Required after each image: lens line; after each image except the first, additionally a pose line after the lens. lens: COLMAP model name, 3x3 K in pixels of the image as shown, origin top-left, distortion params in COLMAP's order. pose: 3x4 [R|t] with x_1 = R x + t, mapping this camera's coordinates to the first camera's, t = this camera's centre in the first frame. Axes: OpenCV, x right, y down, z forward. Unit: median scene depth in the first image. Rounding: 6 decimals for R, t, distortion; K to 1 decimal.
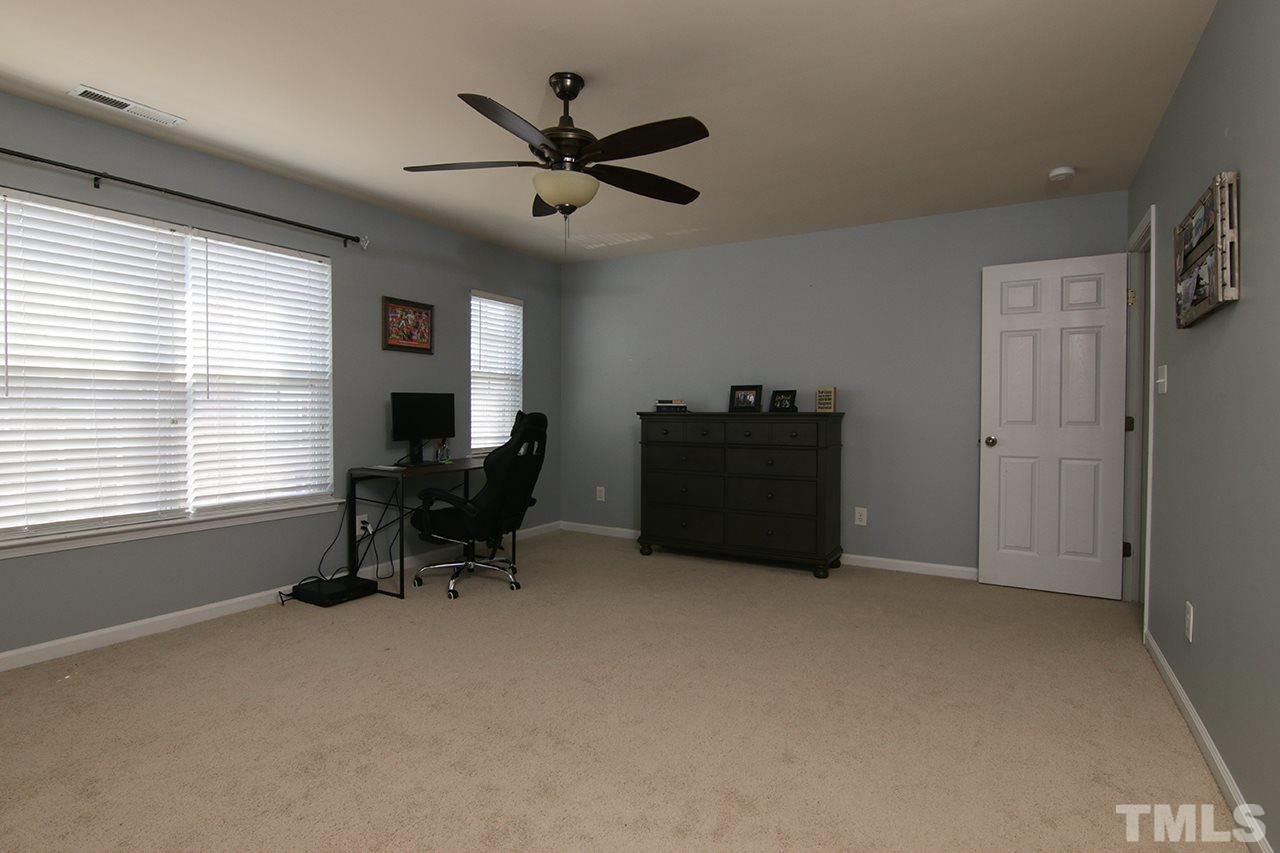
lens RADIAL K [[650.2, 0, 644.3], [0, 650.2, 424.4], [0, 0, 1]] dist [-0.002002, -0.000319]
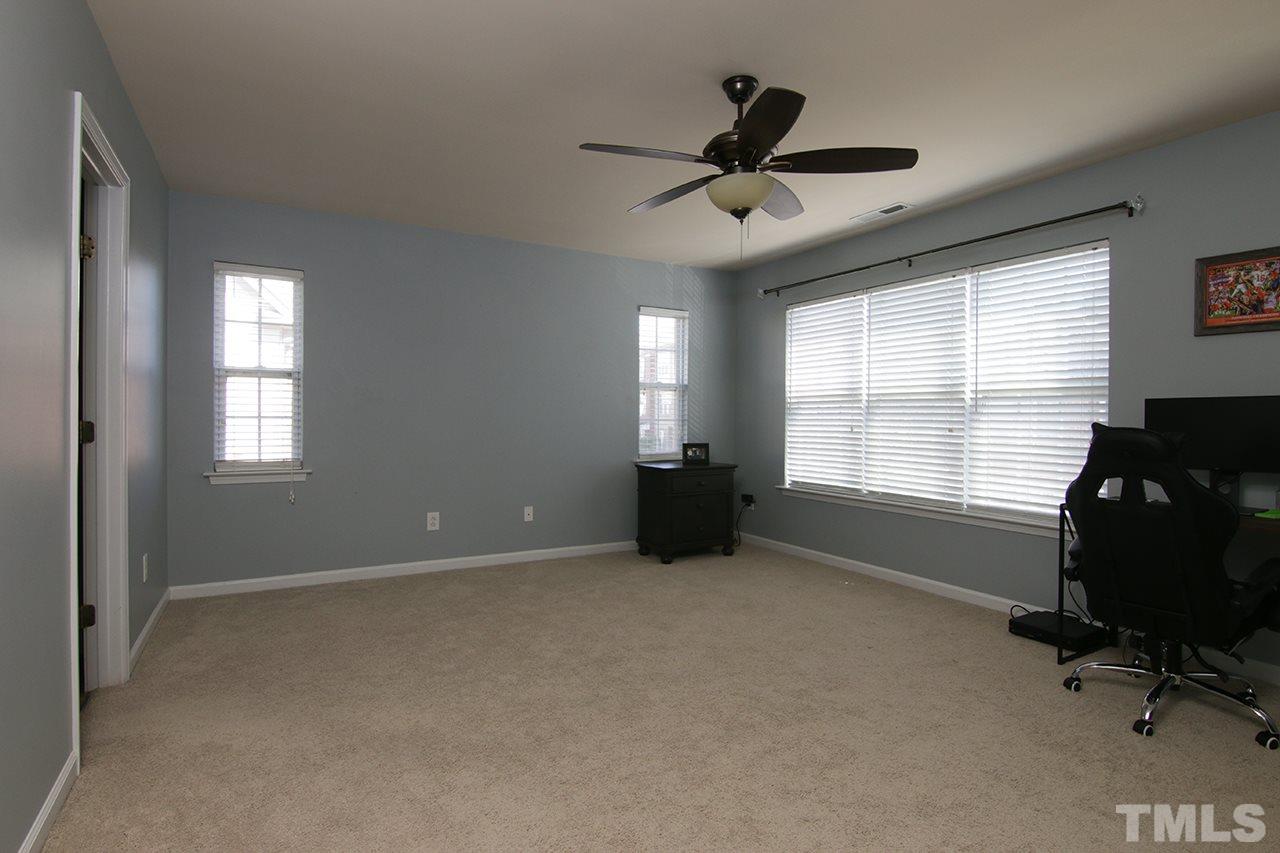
lens RADIAL K [[650.2, 0, 644.3], [0, 650.2, 419.9], [0, 0, 1]] dist [-0.002002, -0.000319]
pose [[-0.483597, -0.000920, -0.875290, 0.564454], [-0.028756, 0.999476, 0.014838, -0.022502], [0.874818, 0.032346, -0.483370, 0.953407]]
